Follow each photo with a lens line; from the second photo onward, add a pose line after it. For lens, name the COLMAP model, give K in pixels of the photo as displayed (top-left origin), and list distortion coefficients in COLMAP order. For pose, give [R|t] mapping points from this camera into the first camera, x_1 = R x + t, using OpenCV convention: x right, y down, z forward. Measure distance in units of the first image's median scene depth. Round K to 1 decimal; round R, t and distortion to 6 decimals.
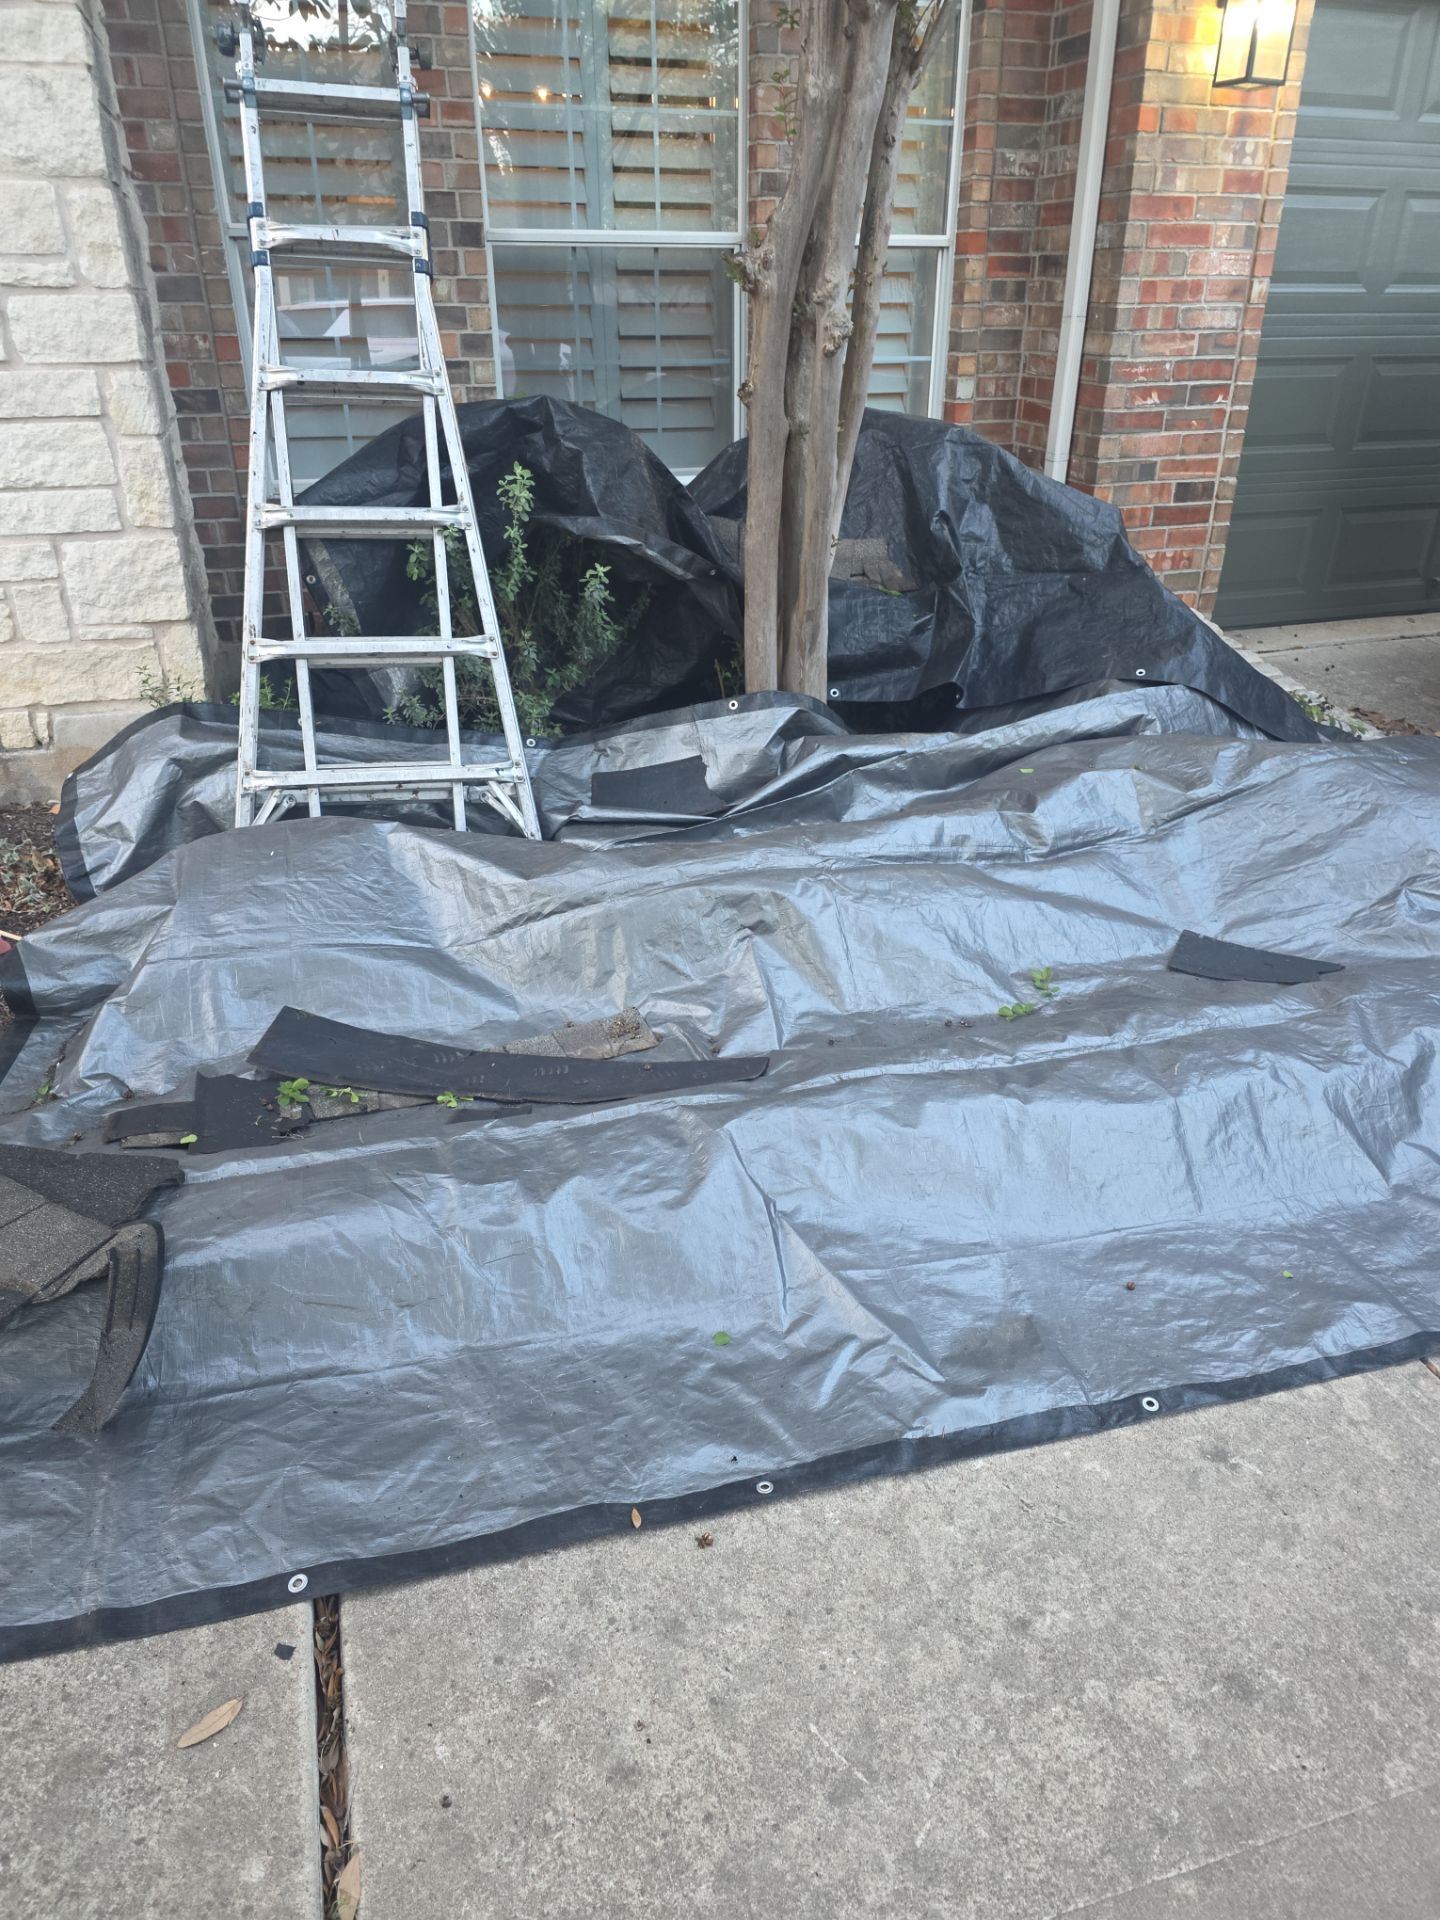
lens RADIAL K [[1242.2, 0, 732.9], [0, 1242.2, 961.6], [0, 0, 1]] dist [0.057480, -0.054296]
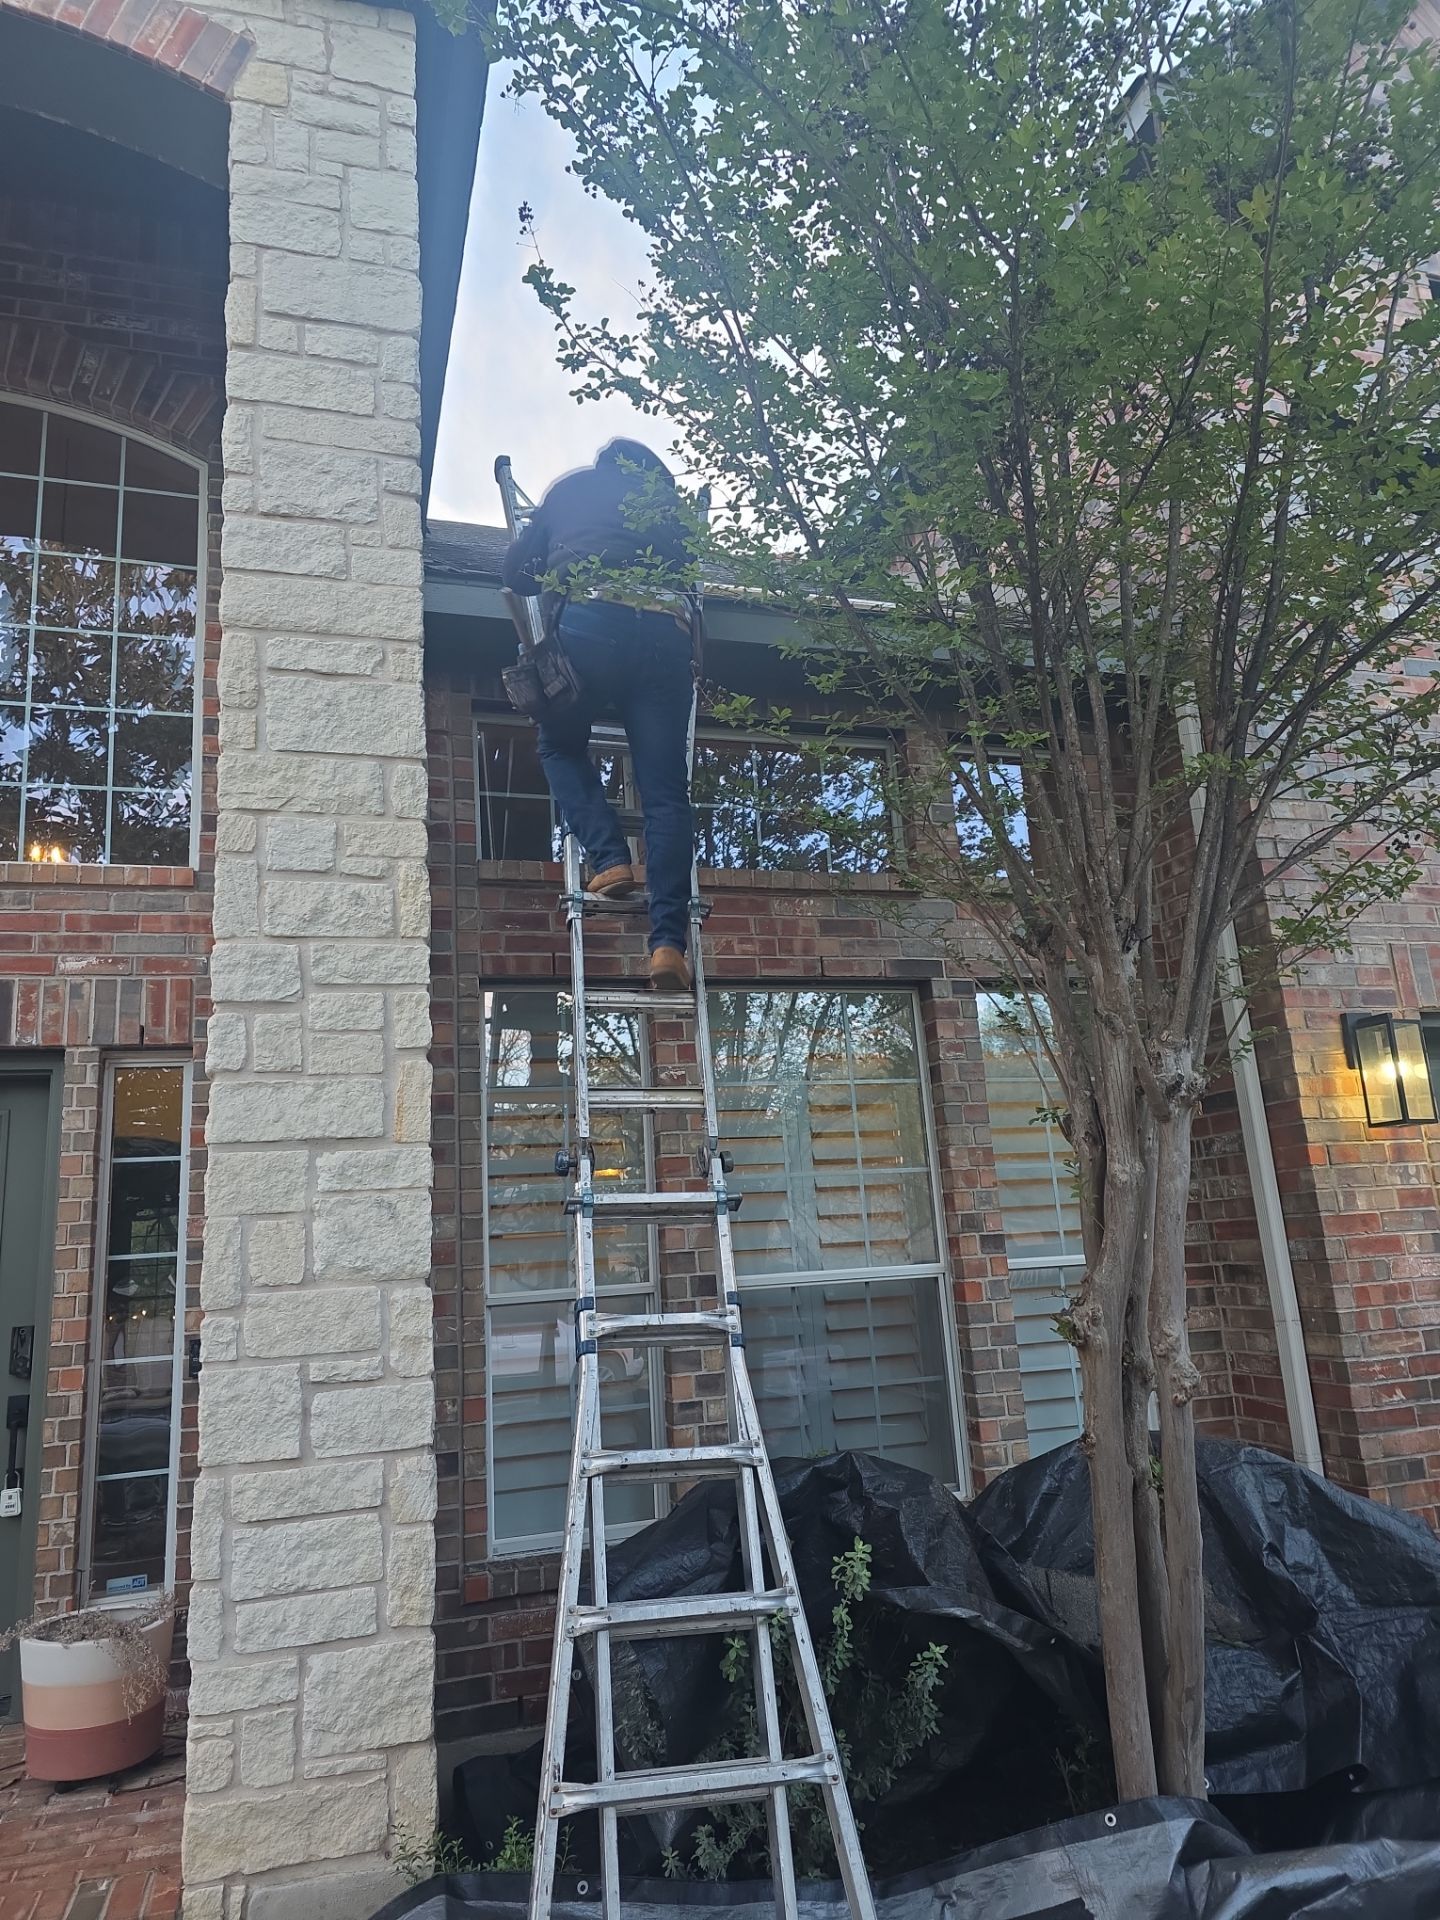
lens RADIAL K [[1284.8, 0, 718.4], [0, 1284.8, 1009.3], [0, 0, 1]] dist [0.057523, -0.060031]
pose [[0.998189, -0.060035, -0.003935, -0.212111], [0.044080, 0.774281, -0.631304, -0.094556], [0.040947, 0.629987, 0.775525, 0.032119]]
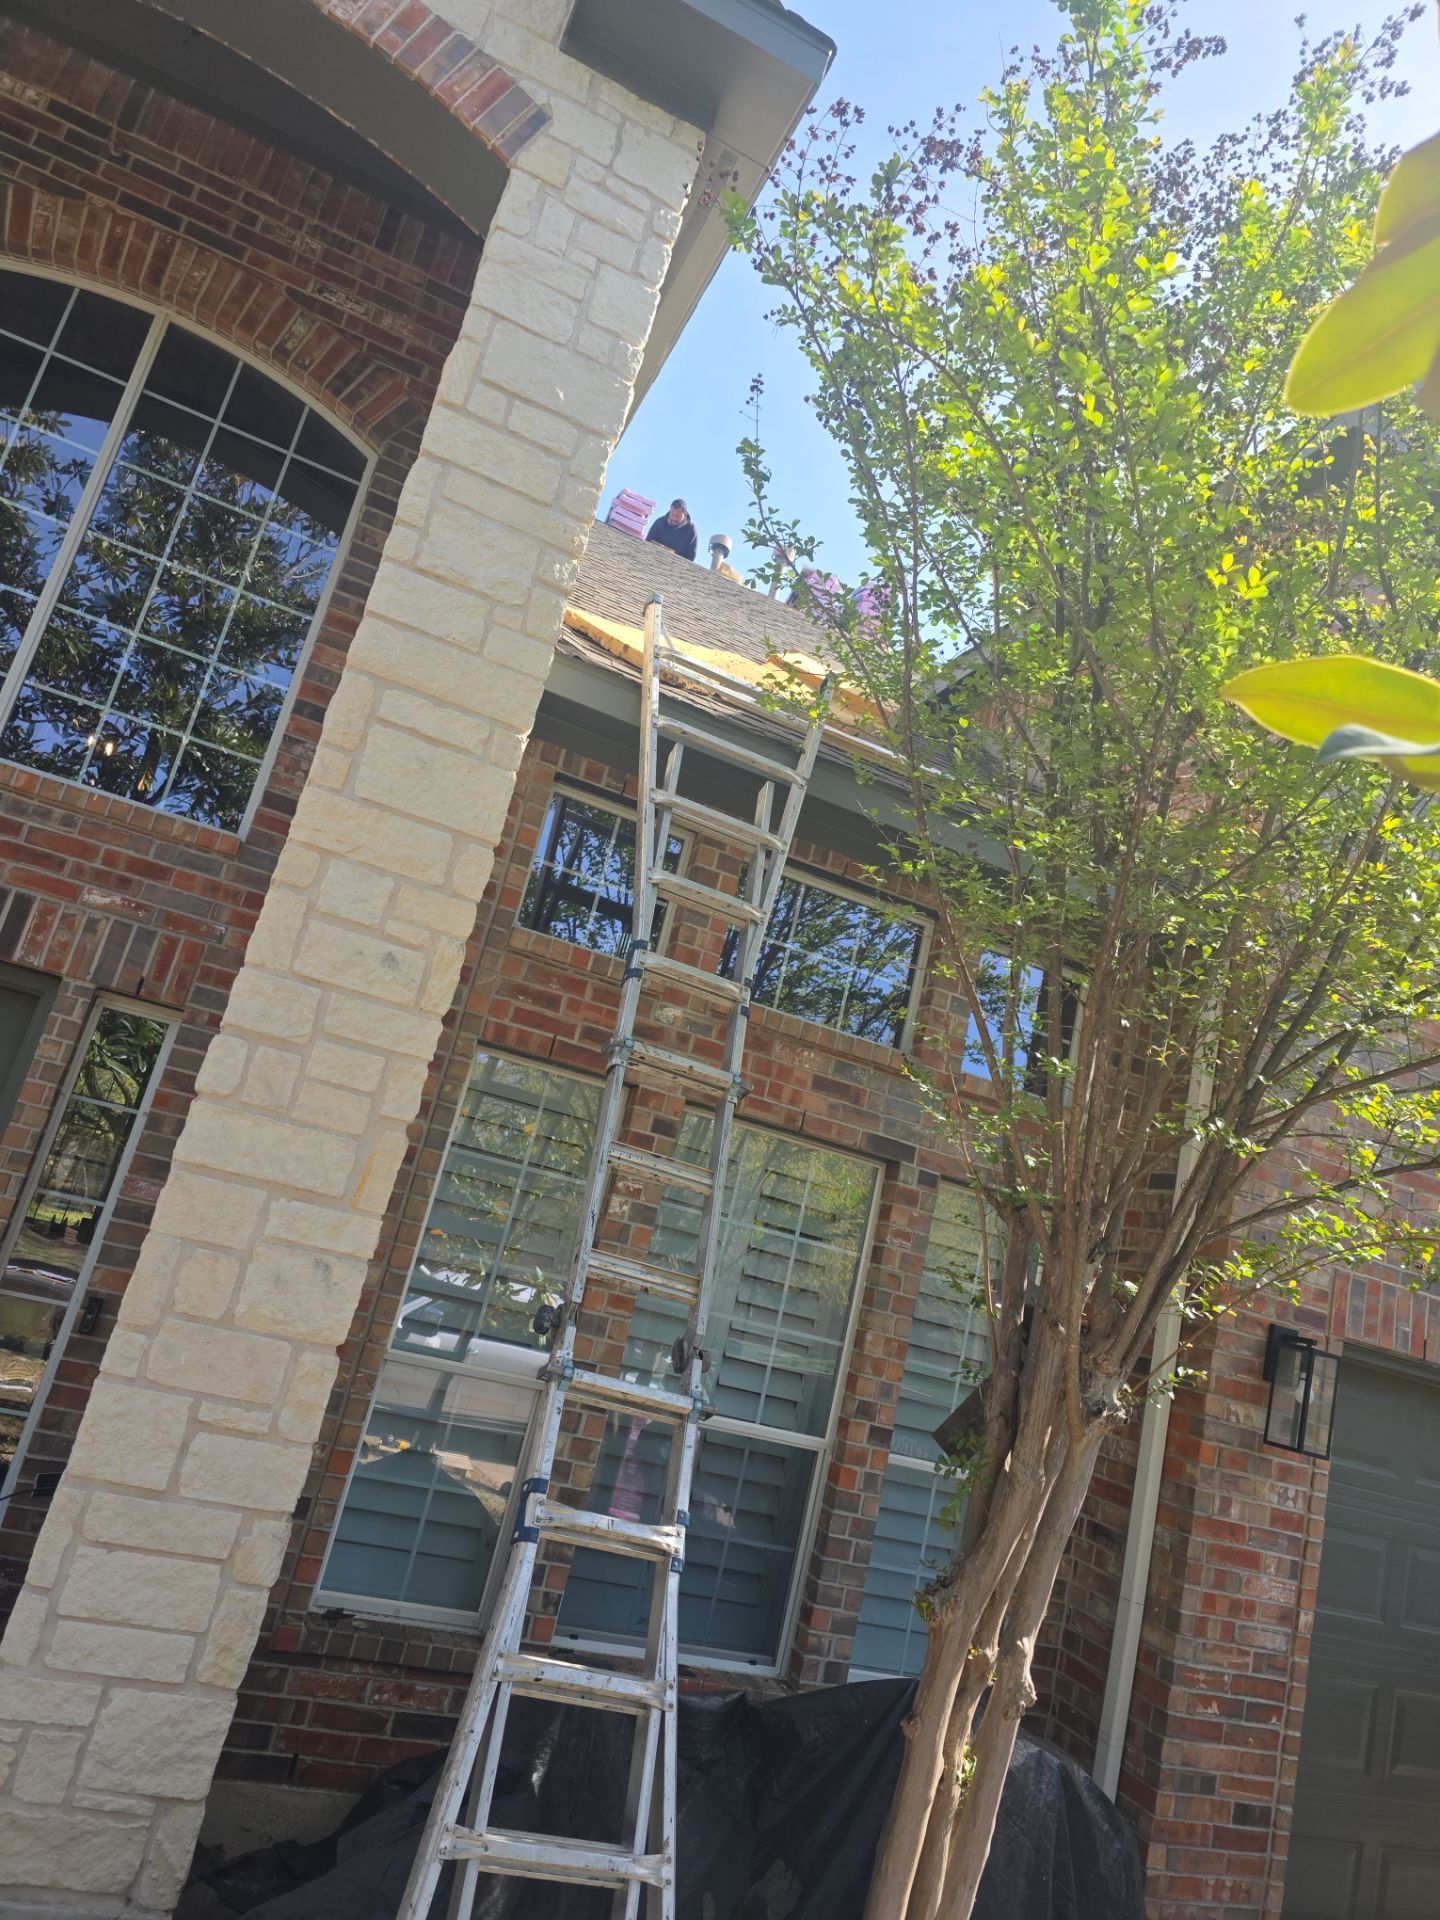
lens RADIAL K [[1284.8, 0, 718.4], [0, 1284.8, 1009.3], [0, 0, 1]] dist [0.057523, -0.060031]
pose [[0.968536, 0.248432, 0.014830, -0.245943], [-0.179713, 0.739365, -0.648878, -0.162797], [-0.172167, 0.625796, 0.760748, -0.054846]]
